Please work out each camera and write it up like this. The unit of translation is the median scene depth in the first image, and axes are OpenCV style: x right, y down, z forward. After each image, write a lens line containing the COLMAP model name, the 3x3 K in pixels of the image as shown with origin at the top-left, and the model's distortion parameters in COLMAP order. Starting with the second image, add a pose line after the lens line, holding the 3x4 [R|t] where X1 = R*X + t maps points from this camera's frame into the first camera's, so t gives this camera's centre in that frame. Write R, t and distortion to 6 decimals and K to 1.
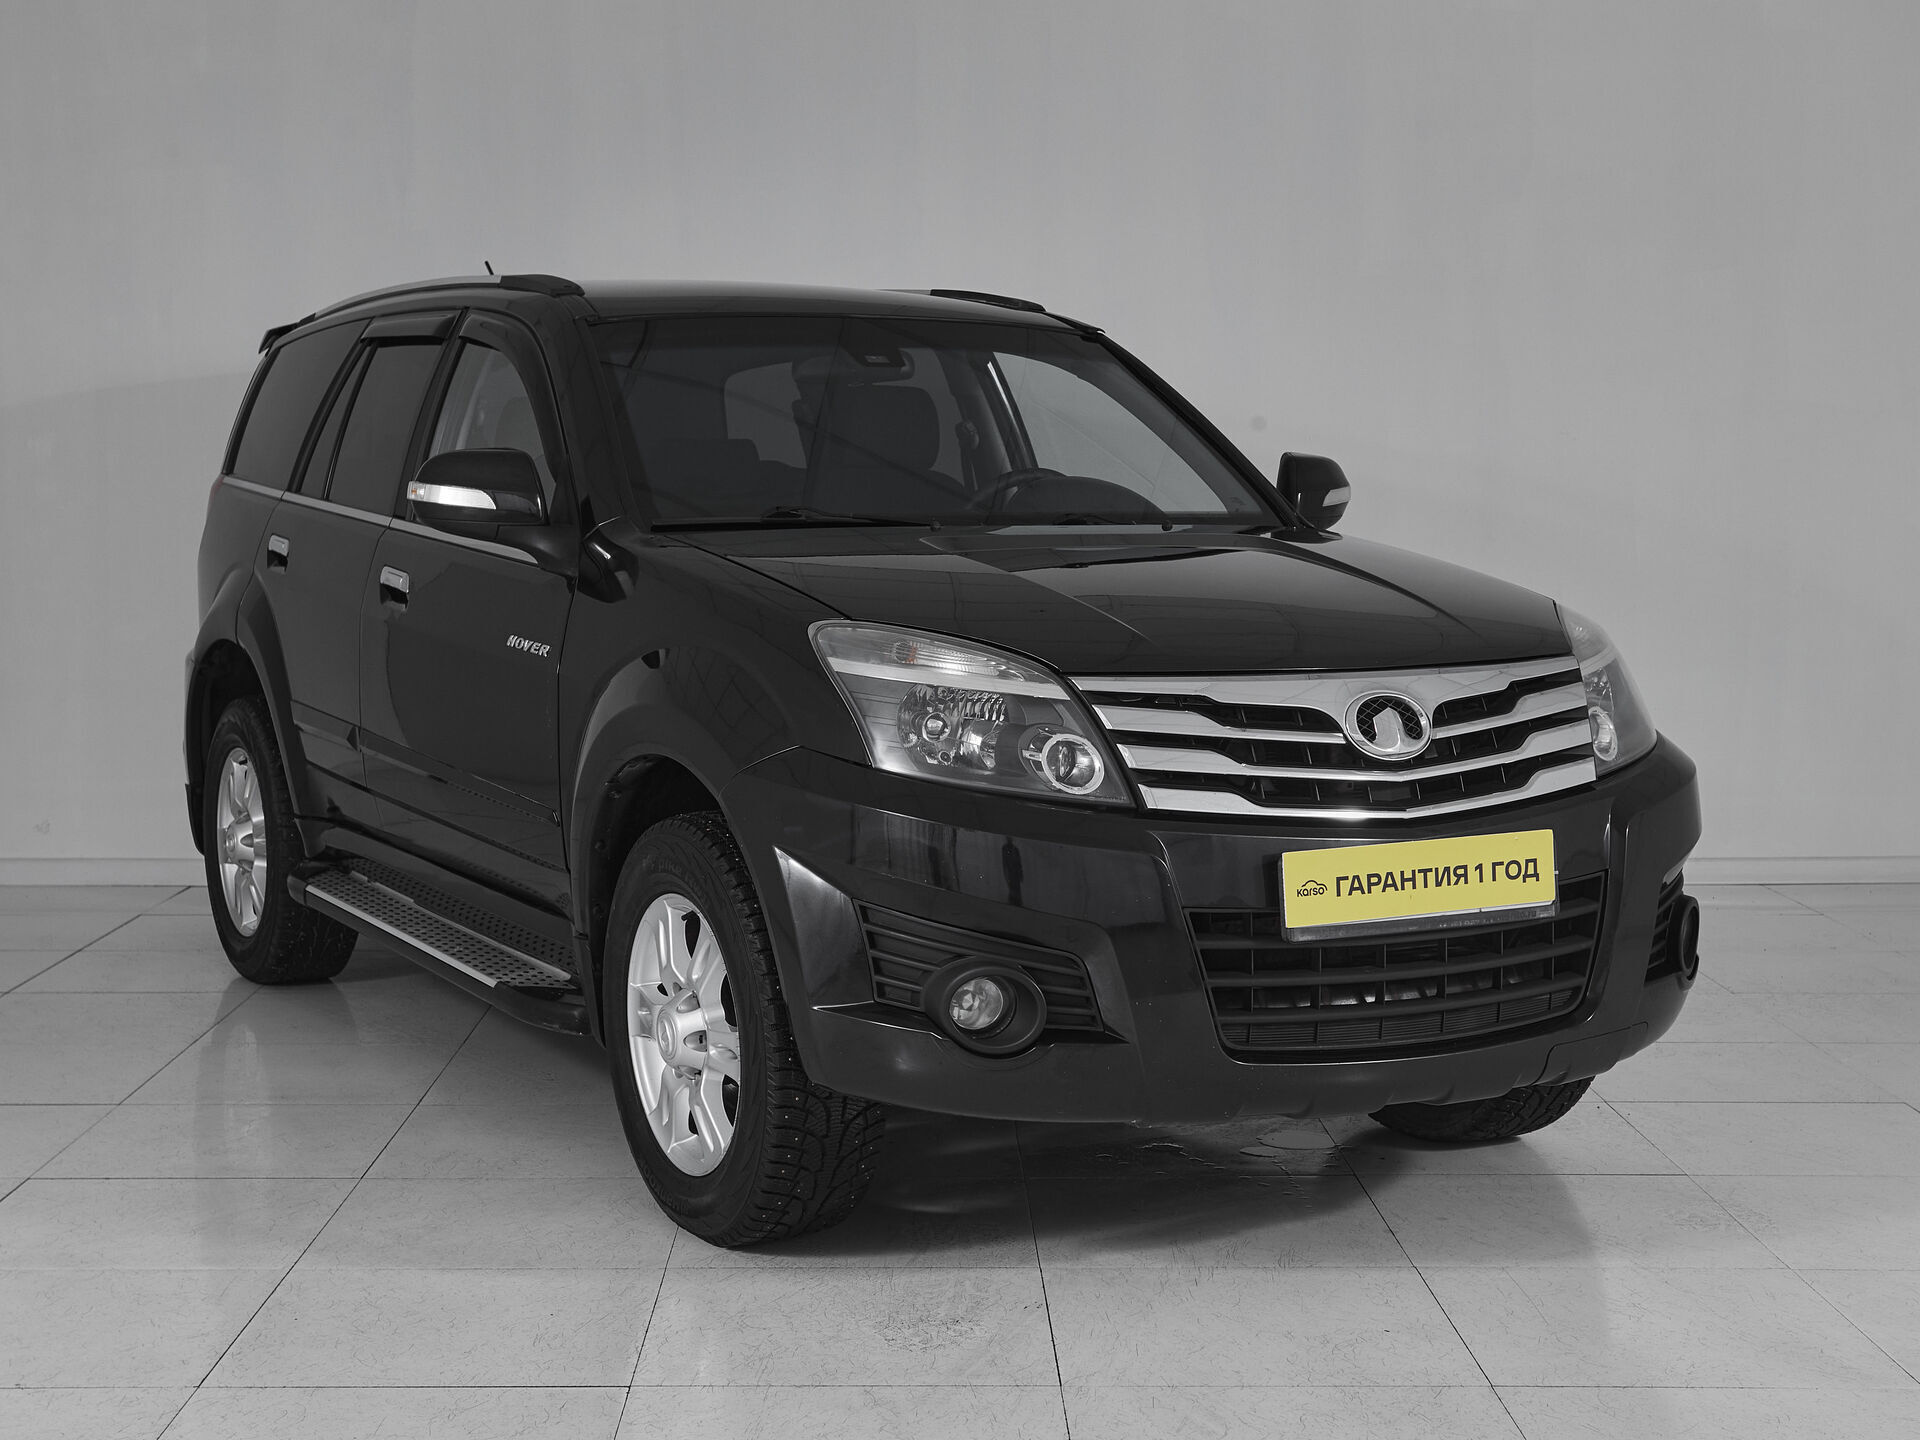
lens RADIAL K [[2988.7, 0, 847.6], [0, 2988.7, 722.0], [0, 0, 1]] dist [0.017192, -1.983001]
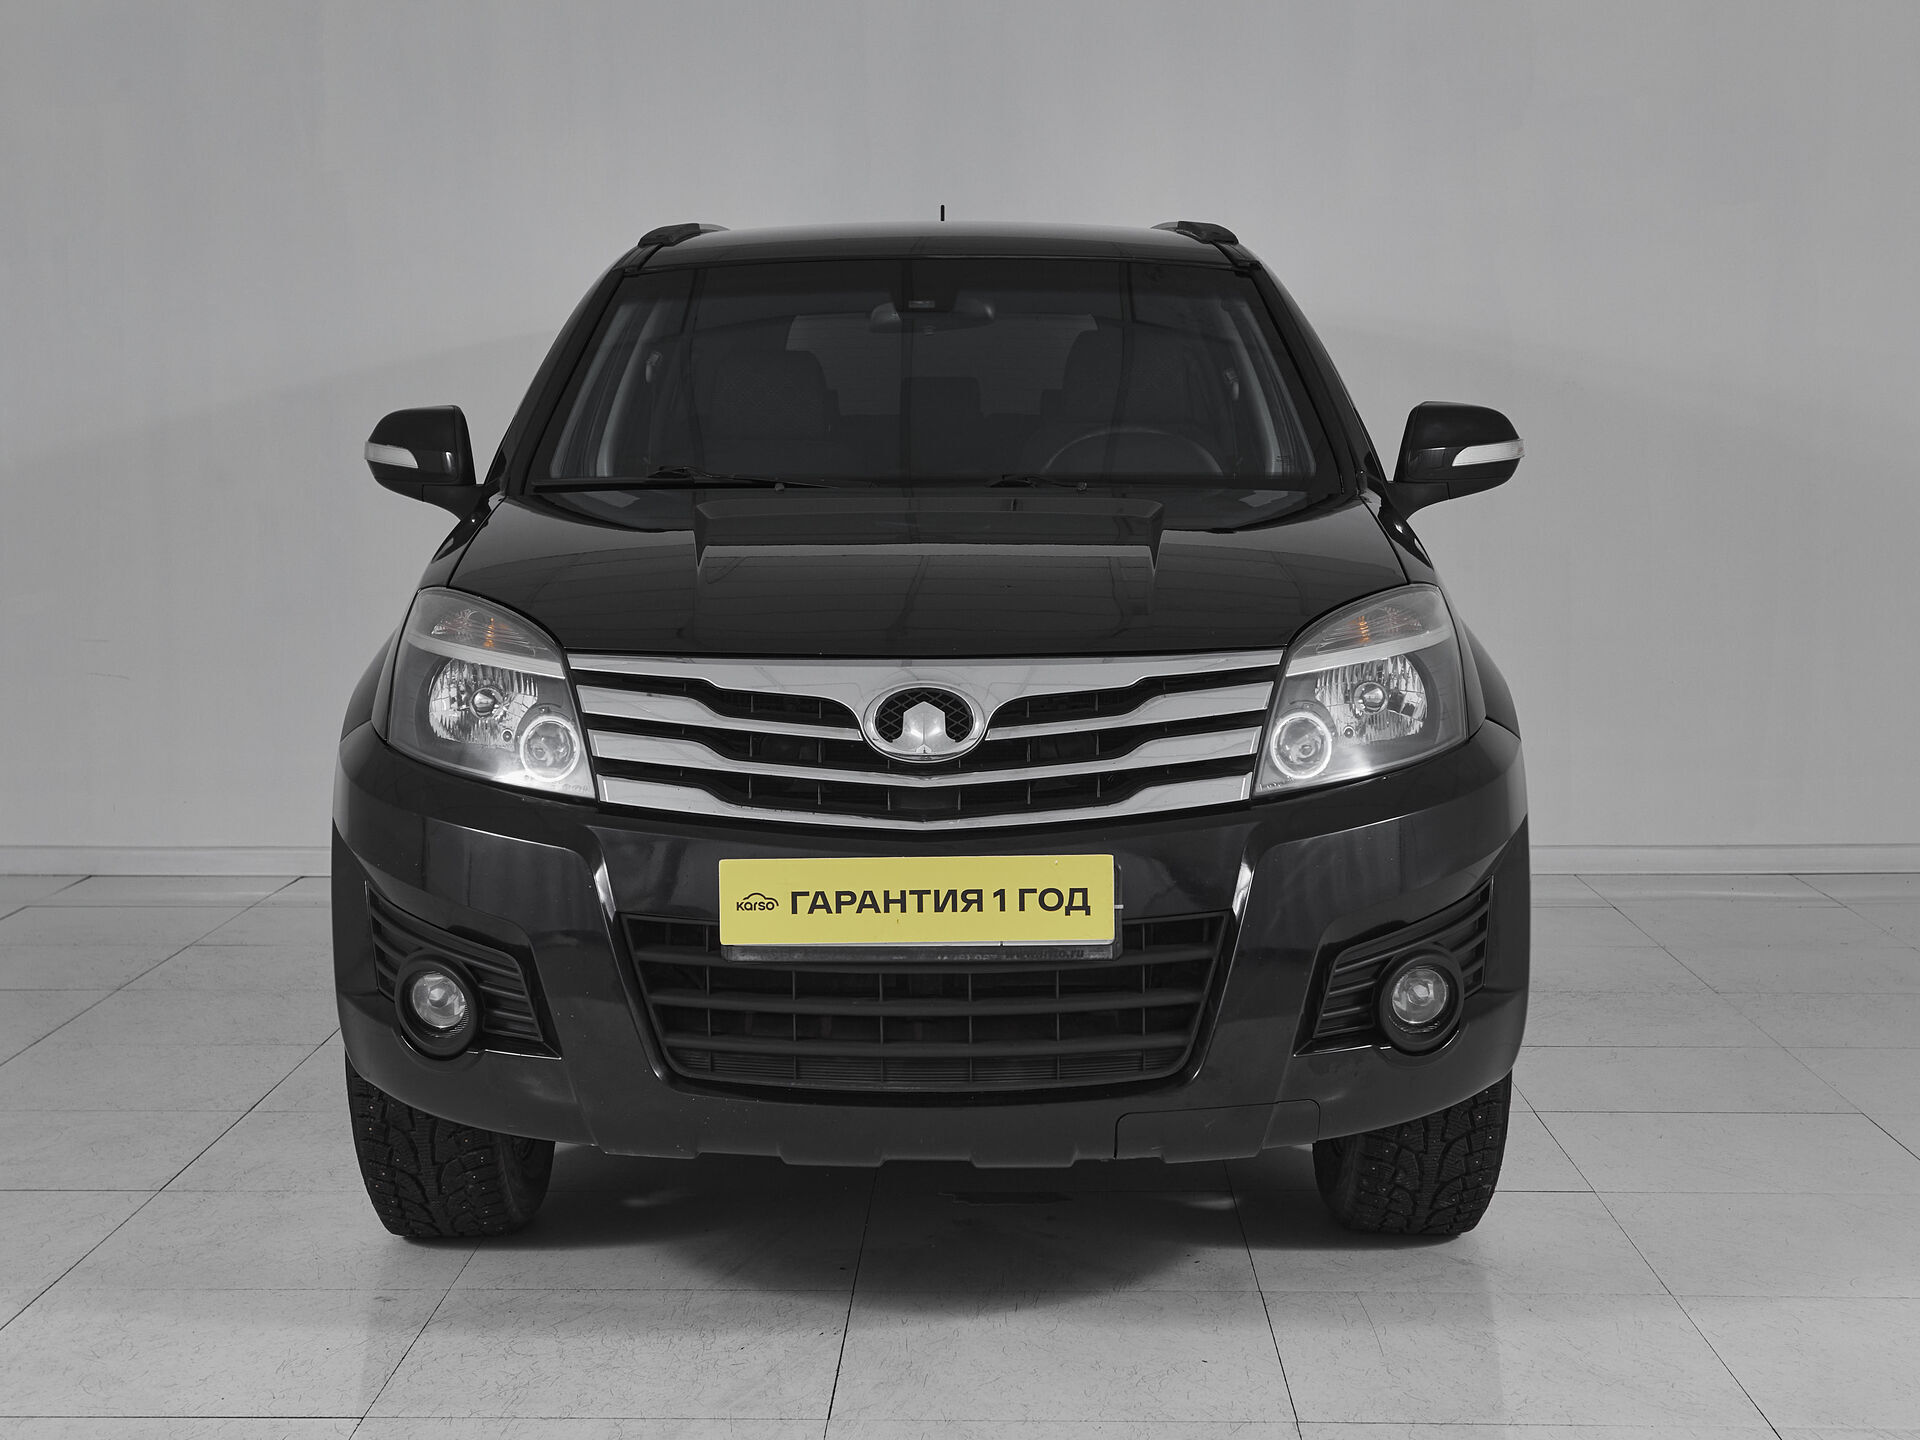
lens RADIAL K [[2988.7, 0, 847.6], [0, 2988.7, 722.0], [0, 0, 1]] dist [0.017192, -1.983001]
pose [[0.882888, 0.044039, -0.467513, 0.573921], [-0.035615, 0.999005, 0.026848, -0.021699], [0.468231, -0.007053, 0.883578, 0.225118]]
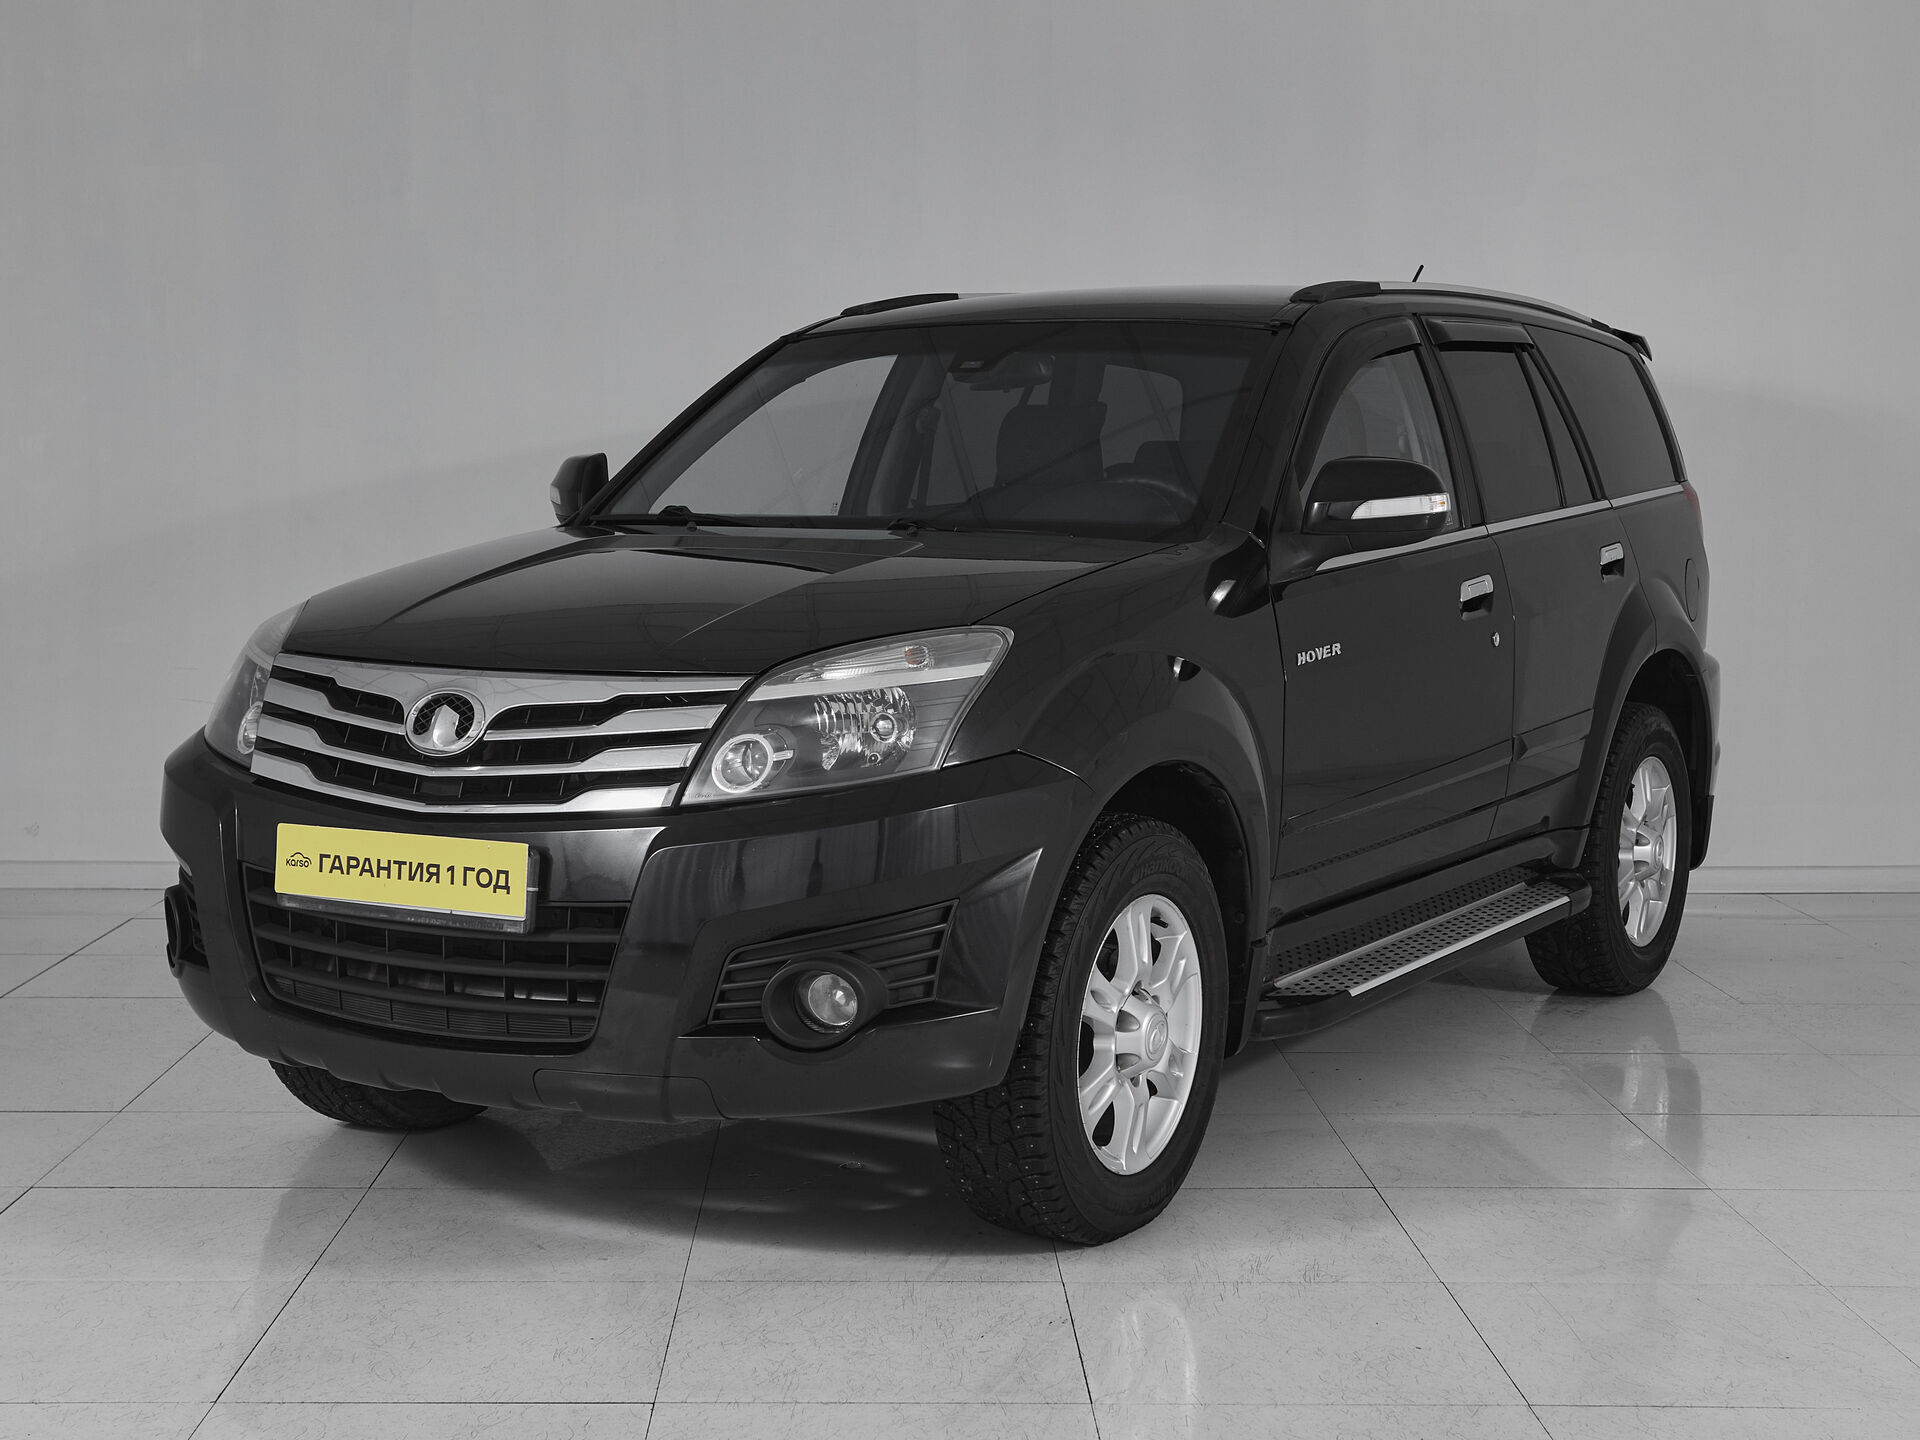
lens RADIAL K [[2988.7, 0, 847.6], [0, 2988.7, 722.0], [0, 0, 1]] dist [0.017192, -1.983001]
pose [[0.497509, 0.078238, -0.863924, 1.149465], [-0.080264, 0.995804, 0.043959, -0.055773], [0.863738, 0.047472, 0.501701, 0.610711]]
